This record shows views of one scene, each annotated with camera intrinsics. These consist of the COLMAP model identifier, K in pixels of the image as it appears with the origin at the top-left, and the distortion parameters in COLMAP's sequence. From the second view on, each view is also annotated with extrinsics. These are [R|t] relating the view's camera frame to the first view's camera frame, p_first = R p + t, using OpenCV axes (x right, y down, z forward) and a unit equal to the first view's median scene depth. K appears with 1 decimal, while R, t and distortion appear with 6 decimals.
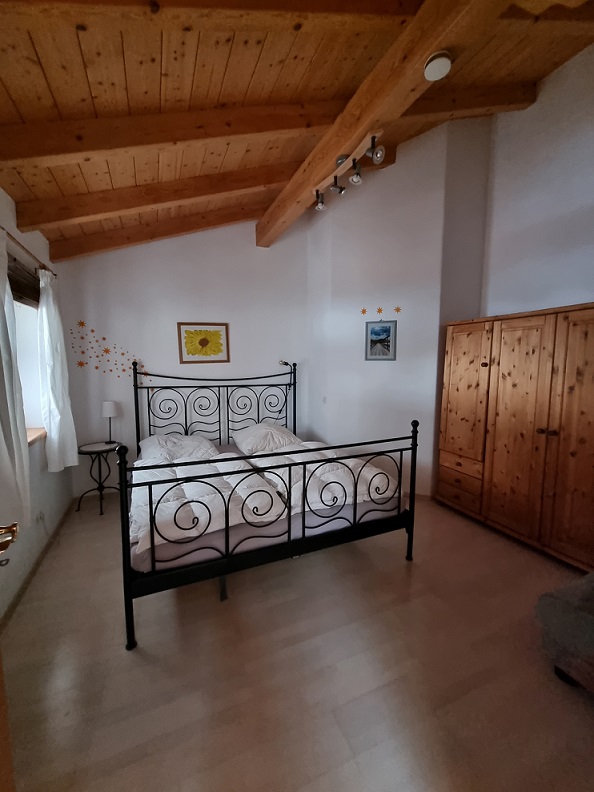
lens RADIAL K [[312.1, 0, 297.0], [0, 312.1, 396.0], [0, 0, 1]] dist [0.001748, 0.000024]
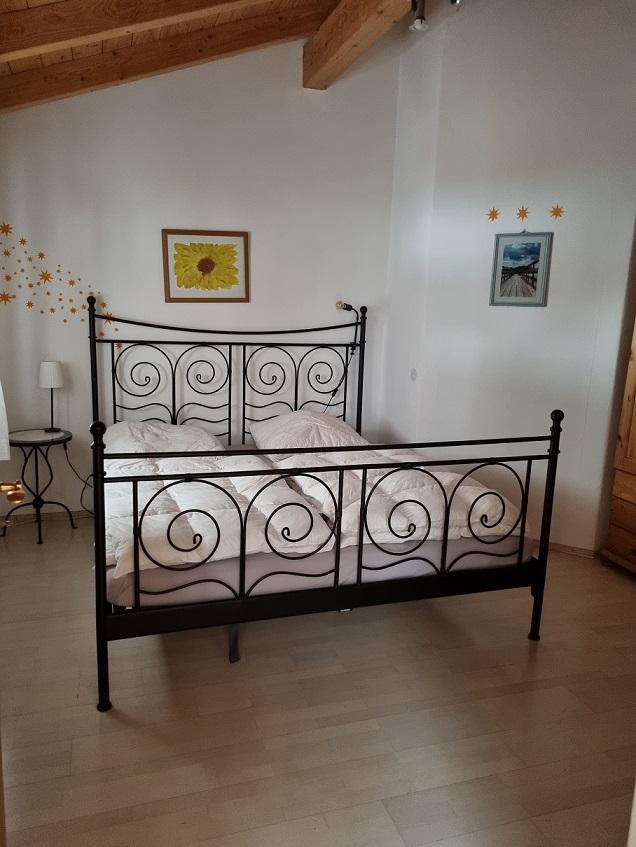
lens RADIAL K [[634.7, 0, 318.0], [0, 634.7, 423.5], [0, 0, 1]] dist [0.033421, -0.001092]
pose [[0.994991, 0.044465, -0.089525, 0.027191], [-0.037159, 0.995965, 0.081686, 0.016090], [0.092796, -0.077950, 0.992629, -0.188603]]
